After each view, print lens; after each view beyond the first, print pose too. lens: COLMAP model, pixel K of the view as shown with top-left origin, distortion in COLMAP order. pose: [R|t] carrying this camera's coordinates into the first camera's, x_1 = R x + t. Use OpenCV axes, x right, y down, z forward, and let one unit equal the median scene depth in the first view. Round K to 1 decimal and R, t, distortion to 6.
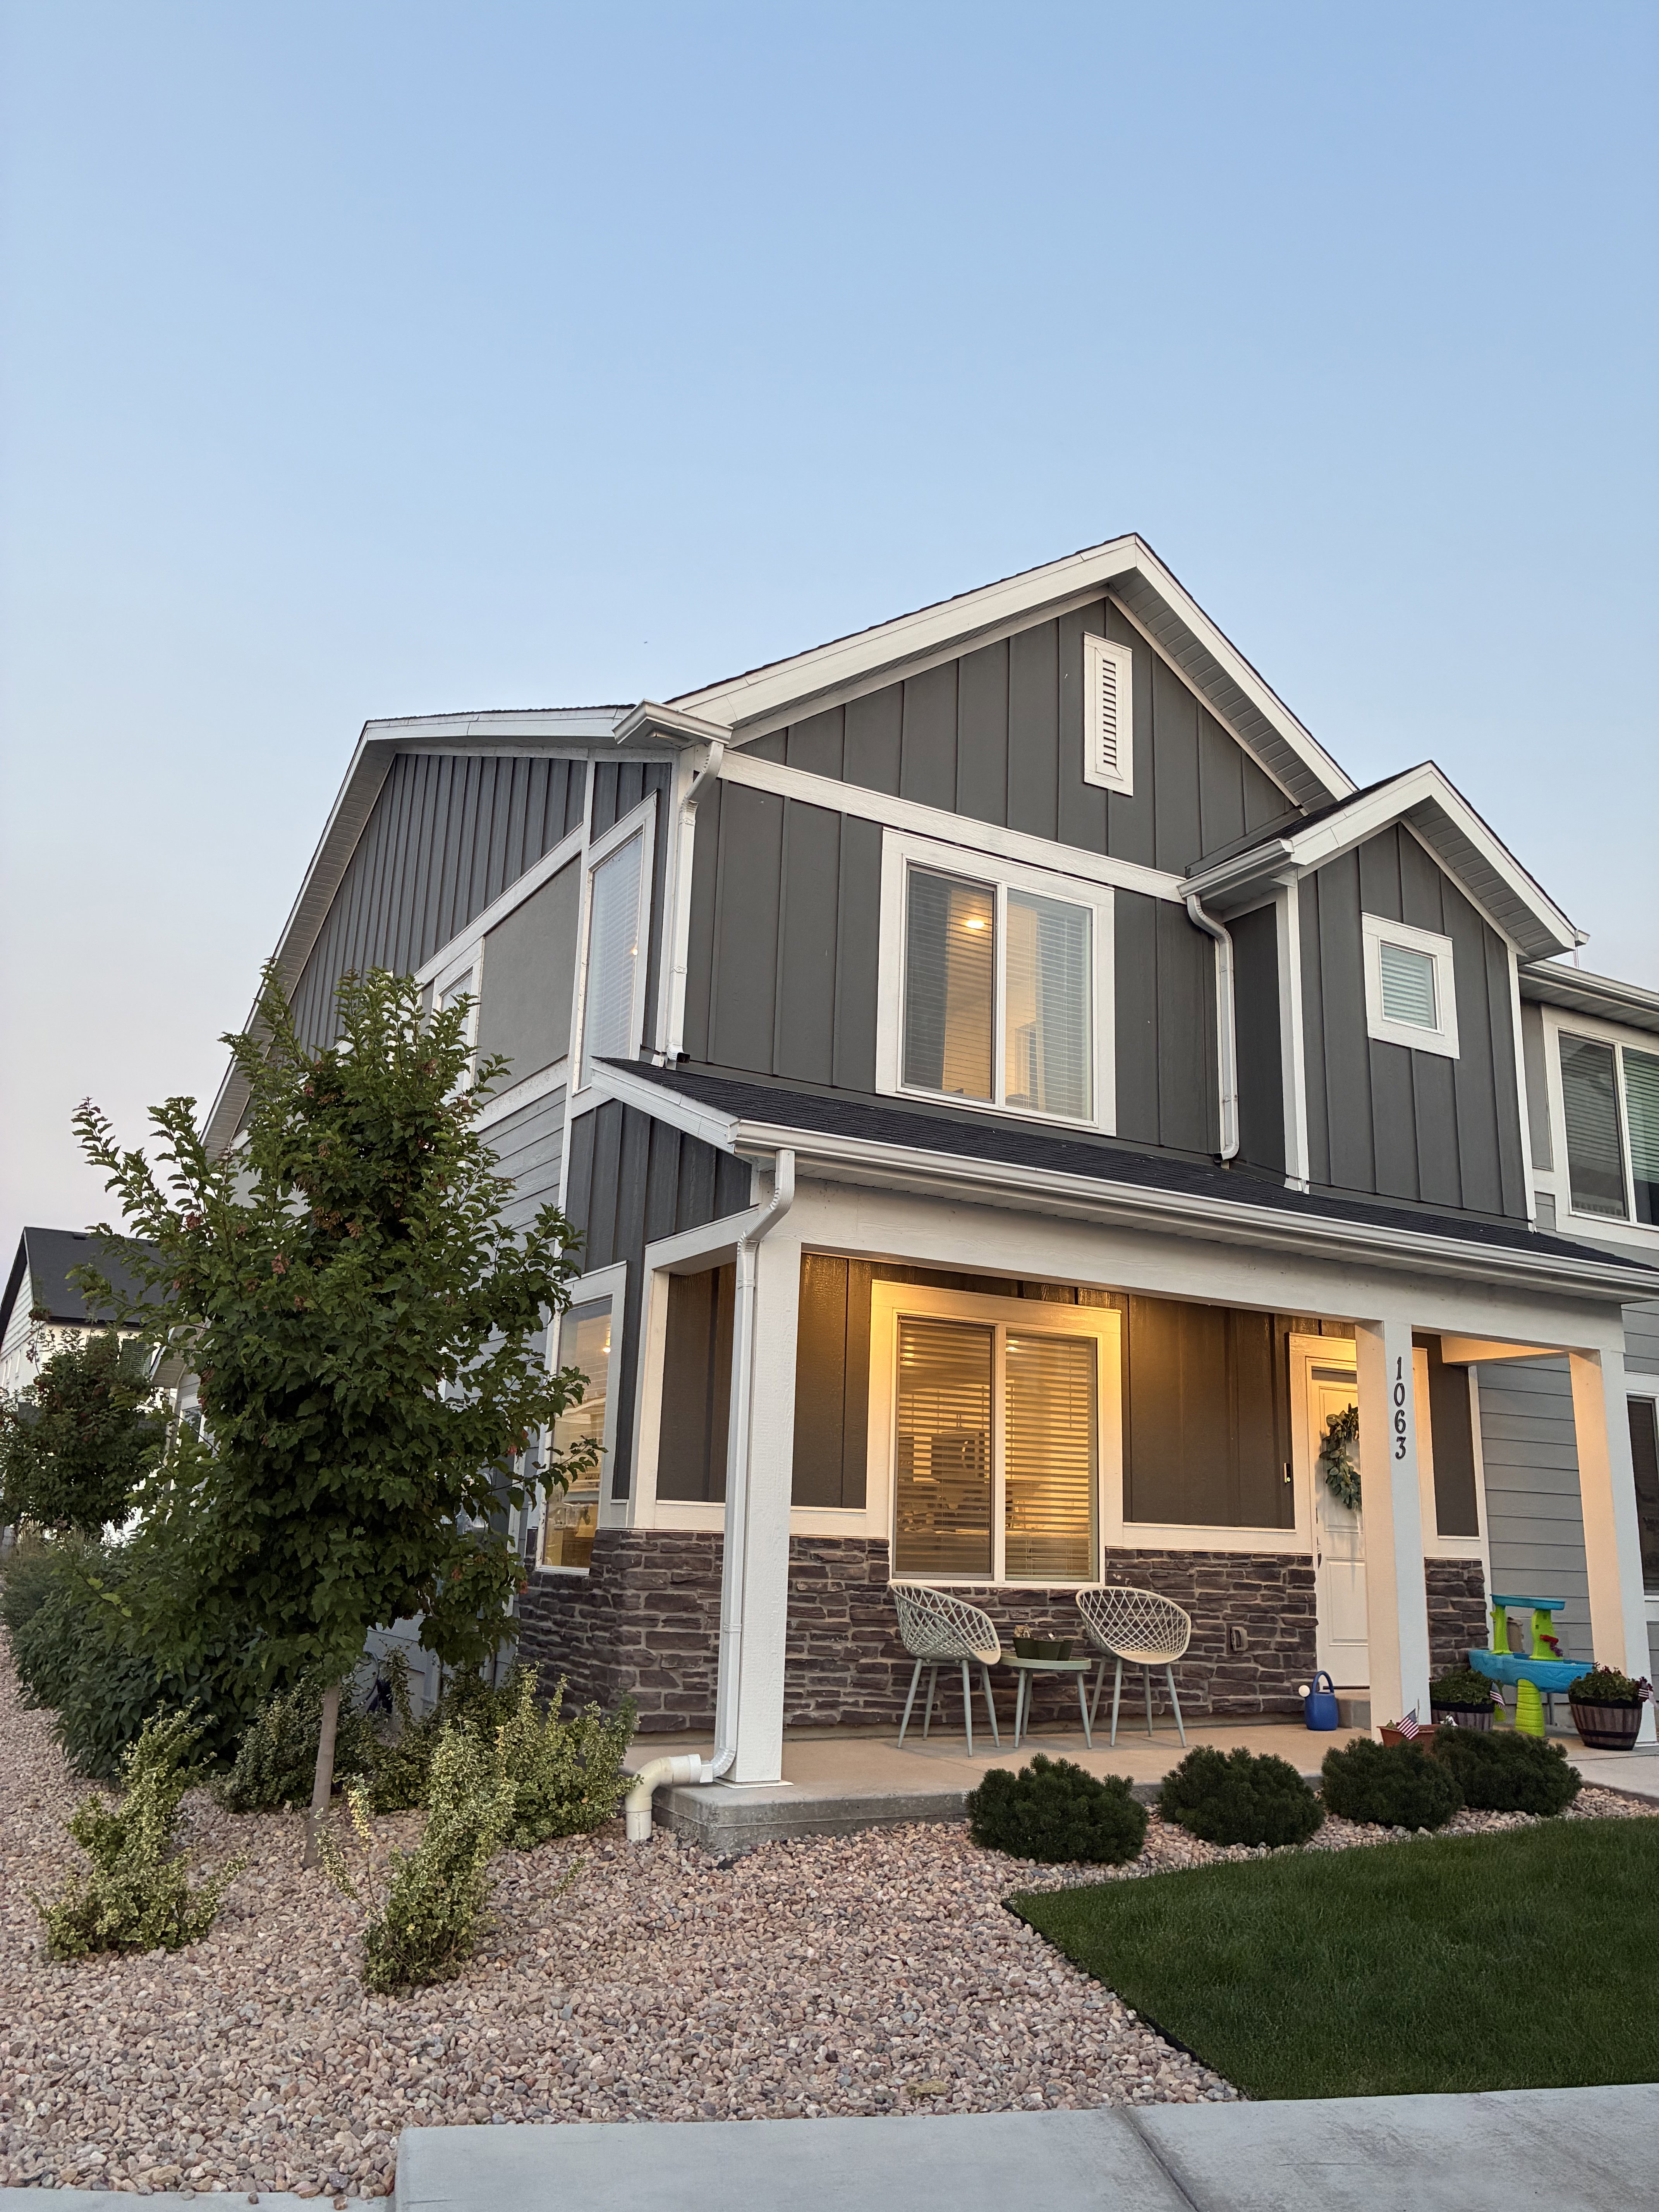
lens RADIAL K [[1678.1, 0, 825.1], [0, 1678.1, 1118.0], [0, 0, 1]] dist [0.039038, -0.048826]
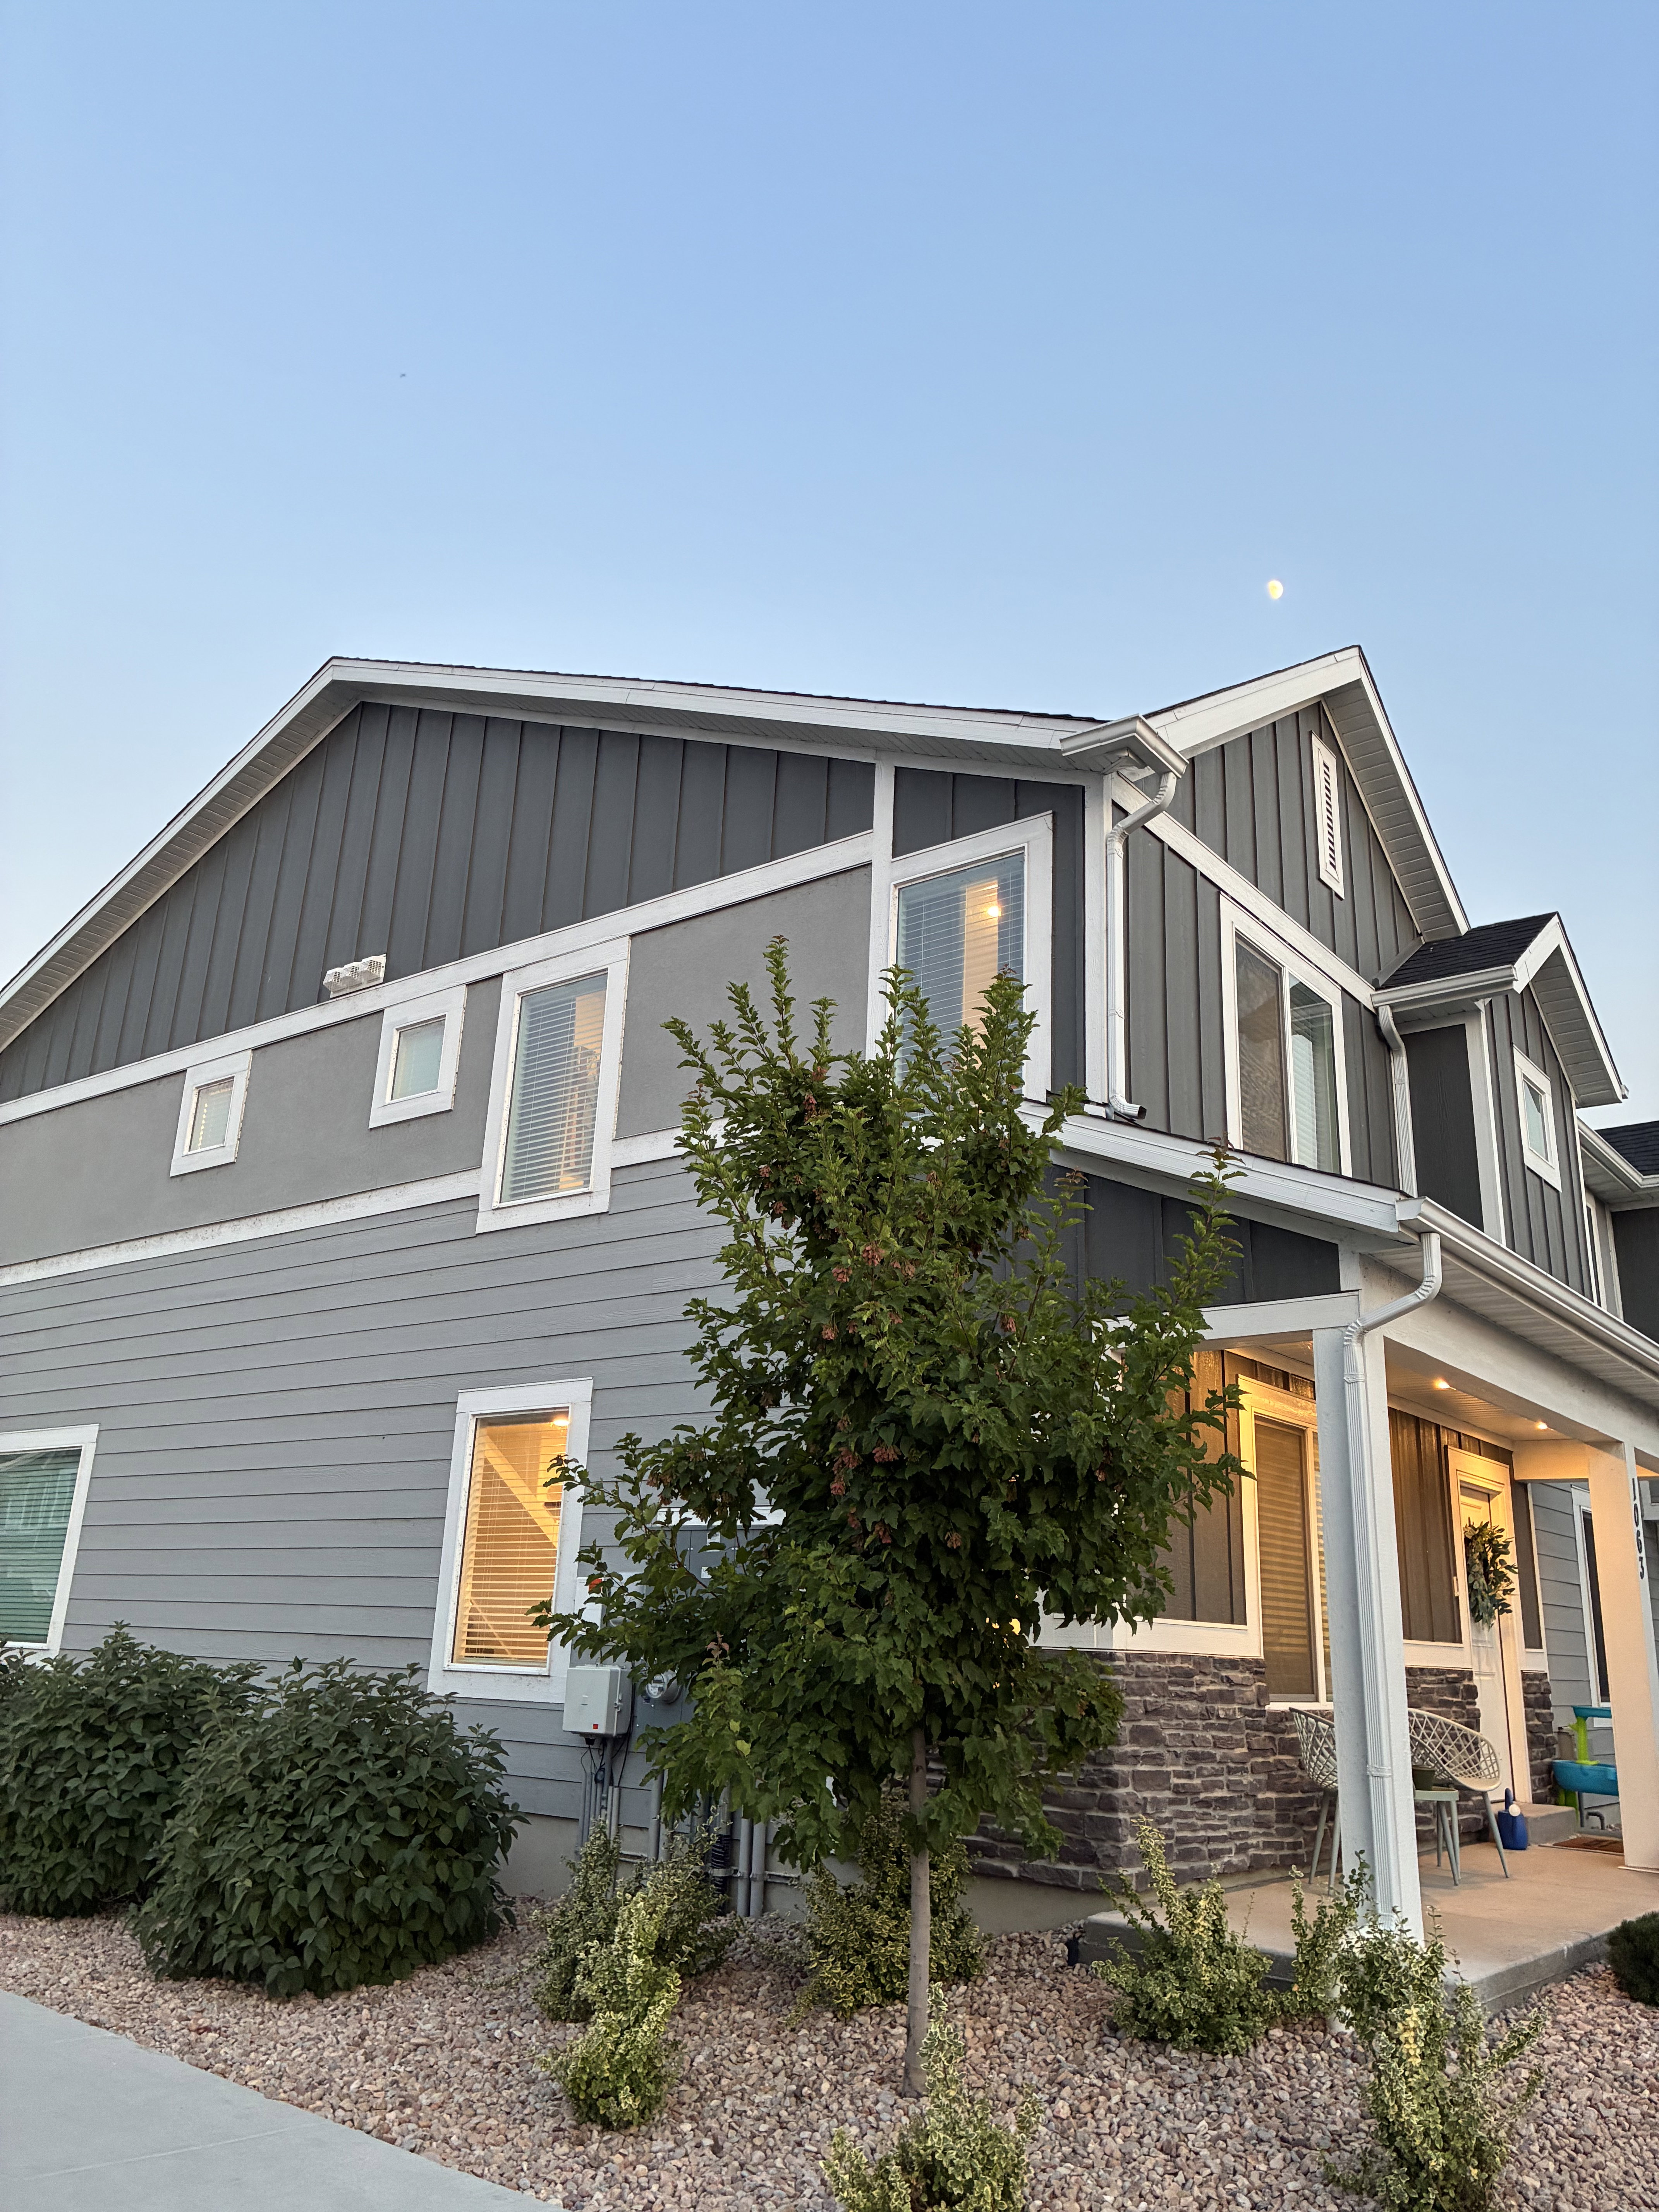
lens RADIAL K [[1678.1, 0, 832.0], [0, 1678.1, 1093.1], [0, 0, 1]] dist [0.039038, -0.048826]
pose [[0.924859, 0.120978, 0.360554, -0.502326], [-0.099496, 0.992005, -0.077635, 0.035824], [-0.367064, 0.035928, 0.929502, 0.200764]]
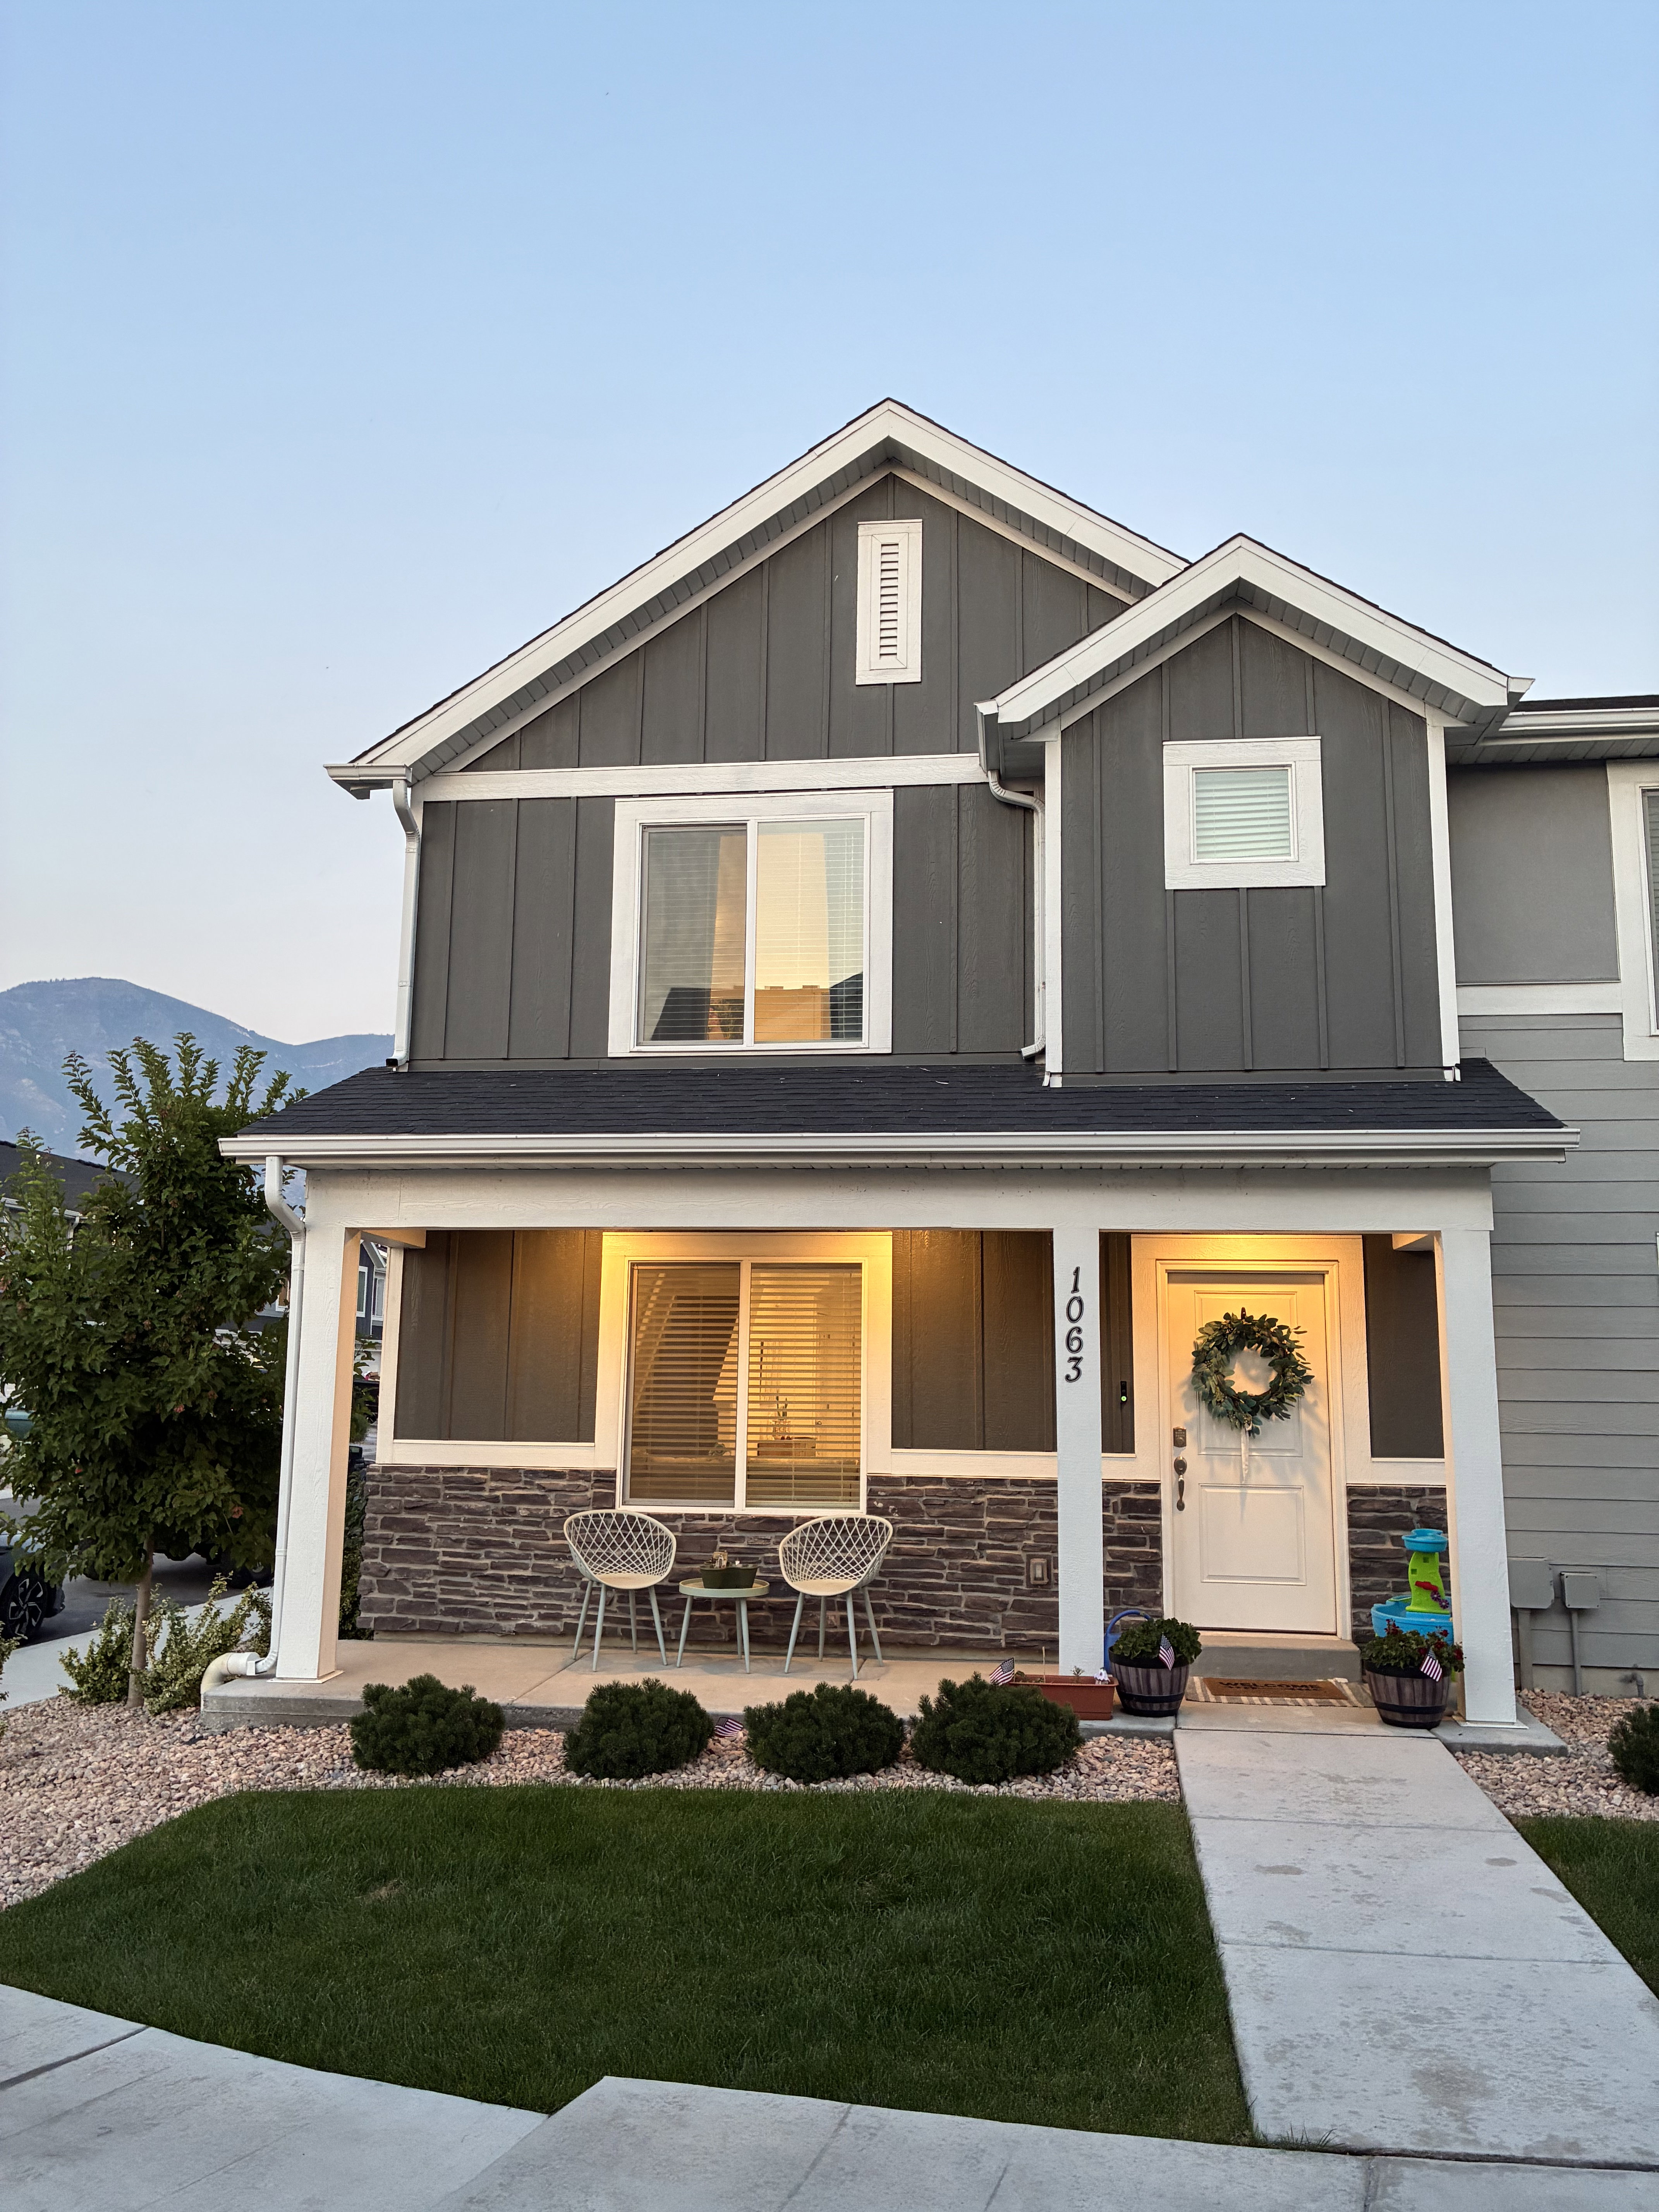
lens RADIAL K [[1678.1, 0, 834.4], [0, 1678.1, 1106.9], [0, 0, 1]] dist [0.039038, -0.048826]
pose [[0.789121, -0.121154, -0.602171, 0.760233], [0.161439, 0.986797, 0.013021, 0.025550], [0.592643, -0.107489, 0.798261, 0.220887]]
